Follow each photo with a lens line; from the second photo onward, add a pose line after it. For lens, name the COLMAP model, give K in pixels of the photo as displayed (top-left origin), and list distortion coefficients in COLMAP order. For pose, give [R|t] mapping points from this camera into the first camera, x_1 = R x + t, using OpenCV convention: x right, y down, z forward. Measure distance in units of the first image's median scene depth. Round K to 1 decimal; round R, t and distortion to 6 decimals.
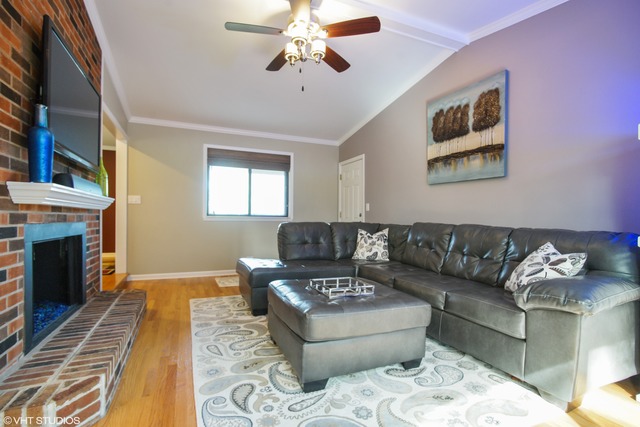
lens RADIAL K [[313.8, 0, 316.2], [0, 313.8, 217.5], [0, 0, 1]] dist [0.005897, 0.001125]
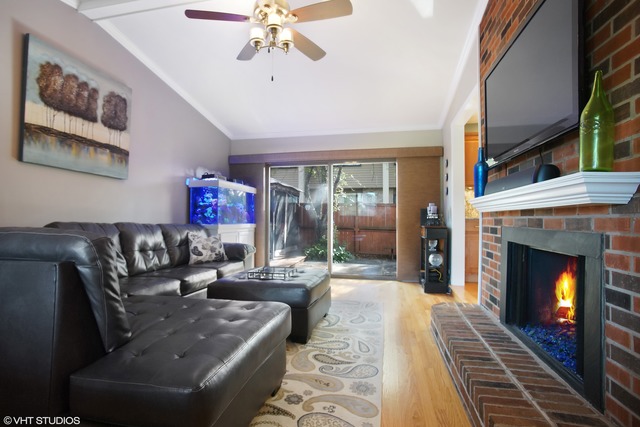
lens RADIAL K [[313.8, 0, 317.6], [0, 313.8, 214.7], [0, 0, 1]] dist [0.005897, 0.001125]
pose [[-0.816920, -0.005130, 0.576728, -0.613337], [-0.015363, 0.999799, -0.012868, -0.000040], [-0.576546, -0.019372, -0.816835, 1.494981]]
